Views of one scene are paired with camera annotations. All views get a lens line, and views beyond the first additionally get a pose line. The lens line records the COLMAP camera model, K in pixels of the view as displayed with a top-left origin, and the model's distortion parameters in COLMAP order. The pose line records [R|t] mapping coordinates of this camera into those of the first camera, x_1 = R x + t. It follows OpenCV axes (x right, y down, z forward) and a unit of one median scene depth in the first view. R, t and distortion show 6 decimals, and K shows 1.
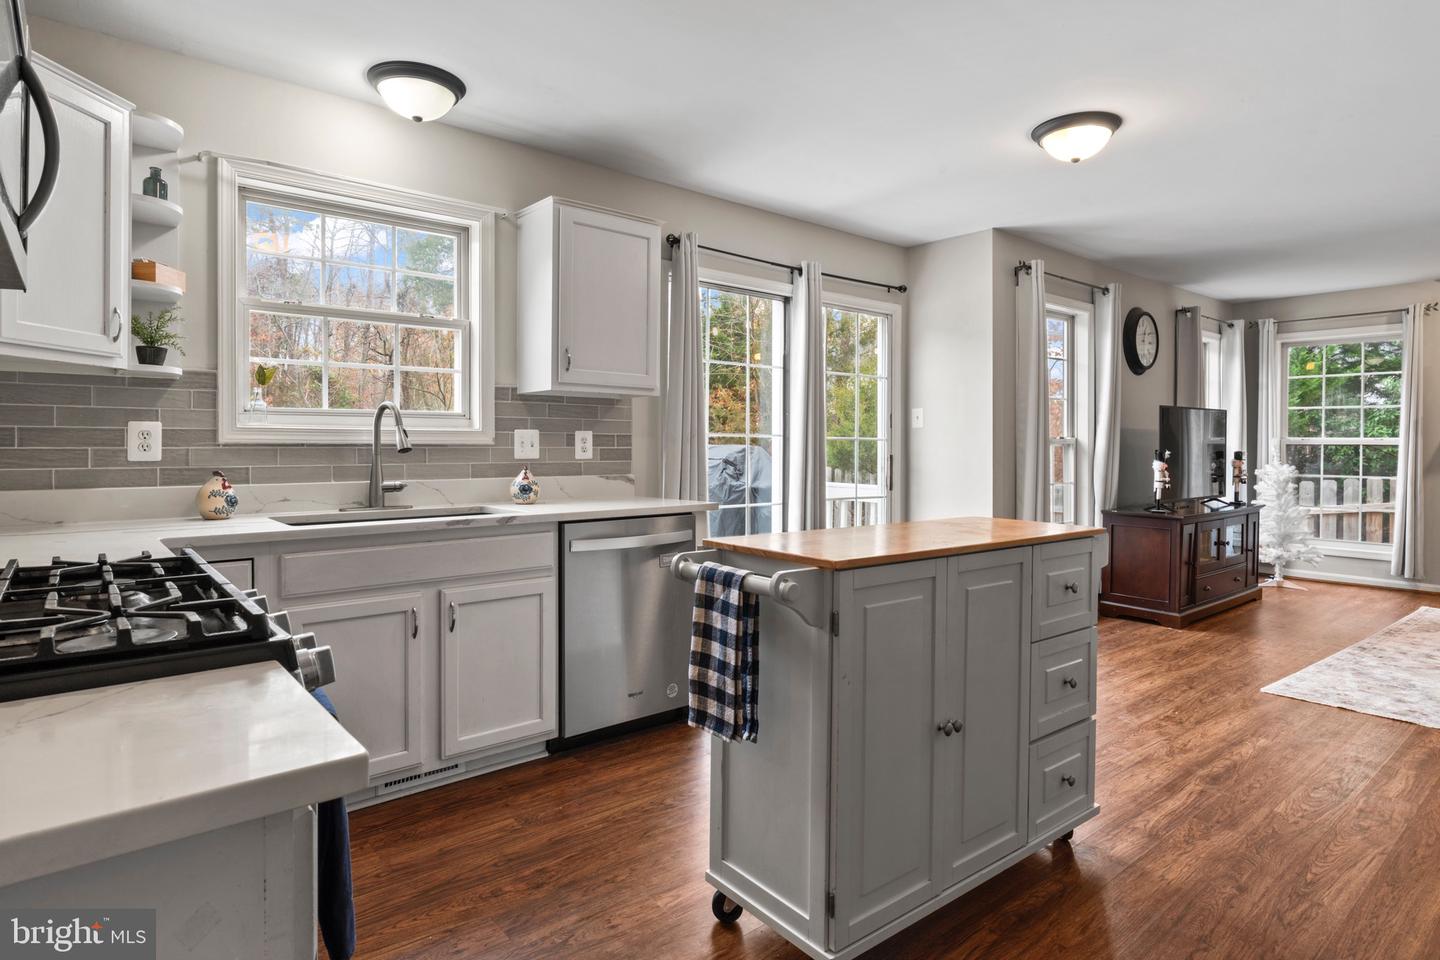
lens RADIAL K [[782.4, 0, 720.1], [0, 782.4, 451.5], [0, 0, 1]] dist [-0.000251, 0.001147]
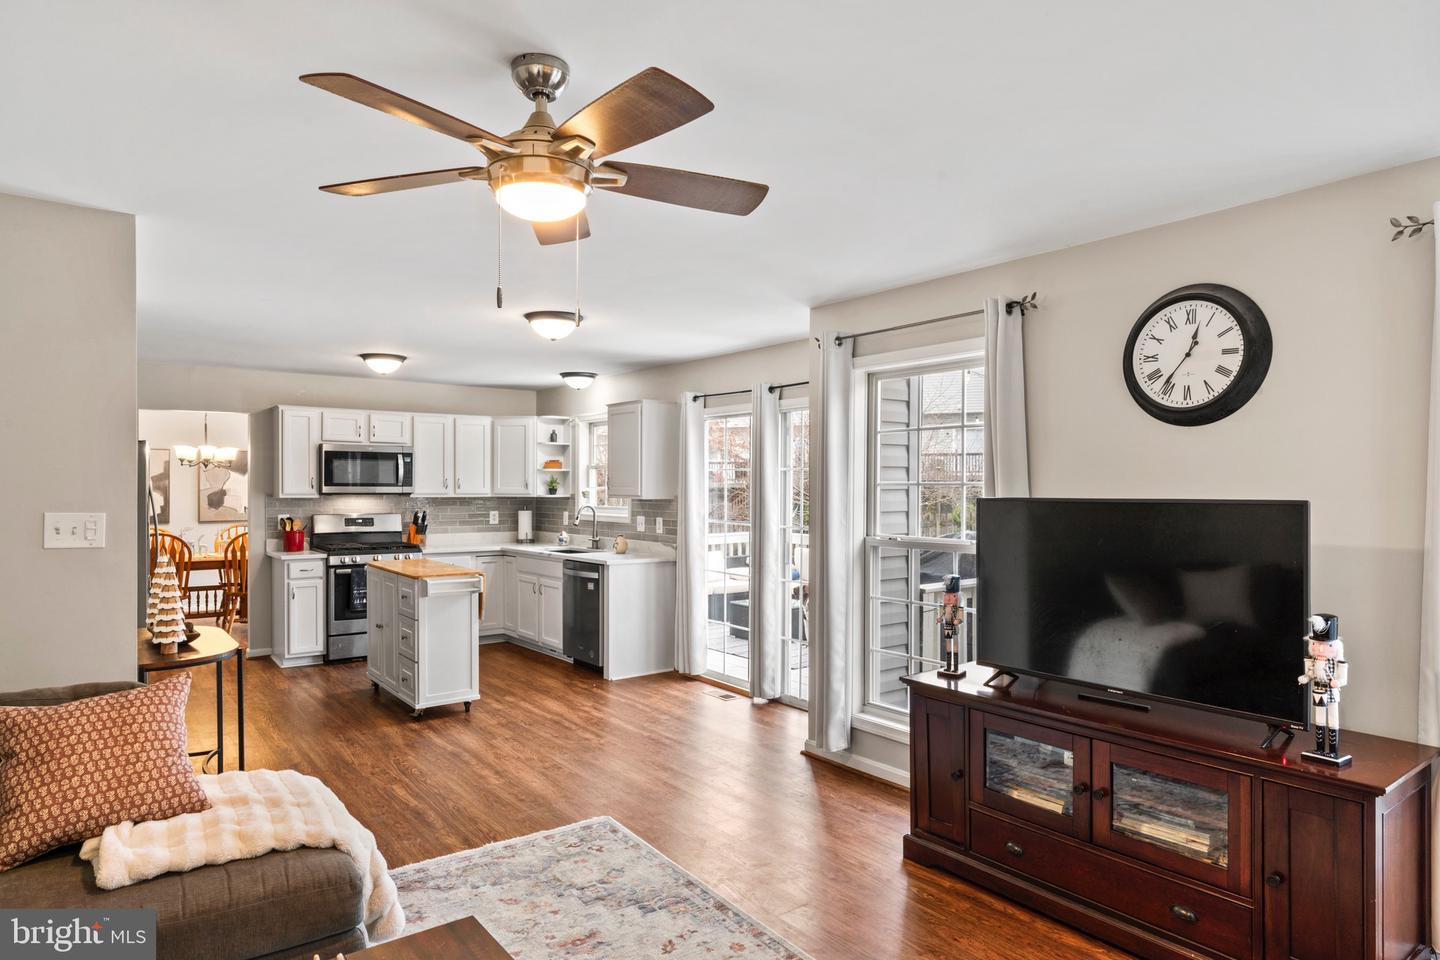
lens RADIAL K [[847.1, 0, 718.5], [0, 847.1, 489.2], [0, 0, 1]] dist [-0.002504, -0.000360]
pose [[-0.036624, -0.000433, -0.999329, 2.173777], [-0.010917, 0.999940, -0.000034, -0.113869], [0.999269, 0.010909, -0.036626, 1.488617]]
